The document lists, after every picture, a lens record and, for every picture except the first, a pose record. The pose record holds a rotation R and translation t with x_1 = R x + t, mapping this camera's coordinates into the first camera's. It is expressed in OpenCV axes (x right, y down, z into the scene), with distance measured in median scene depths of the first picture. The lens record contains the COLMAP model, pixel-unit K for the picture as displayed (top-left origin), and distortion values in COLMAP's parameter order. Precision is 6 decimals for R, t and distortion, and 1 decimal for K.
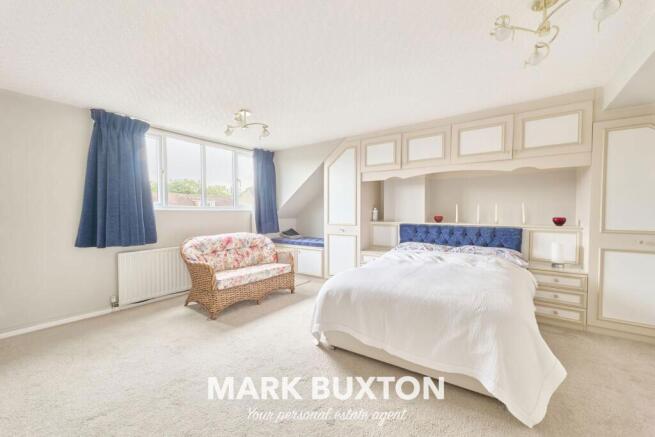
lens RADIAL K [[268.1, 0, 328.9], [0, 268.1, 217.7], [0, 0, 1]] dist [-0.002087, -0.000260]
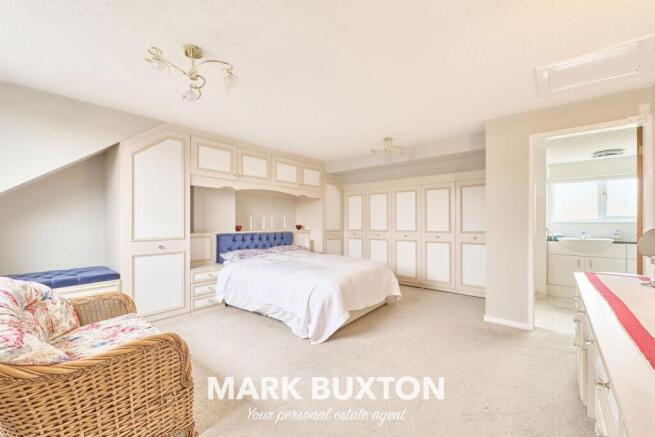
lens RADIAL K [[275.4, 0, 325.6], [0, 275.4, 223.3], [0, 0, 1]] dist [0.000058, -0.000003]
pose [[0.074947, -0.004207, 0.997179, -0.708939], [0.025693, 0.999667, 0.002286, -0.008185], [-0.996856, 0.025449, 0.075030, 0.534289]]
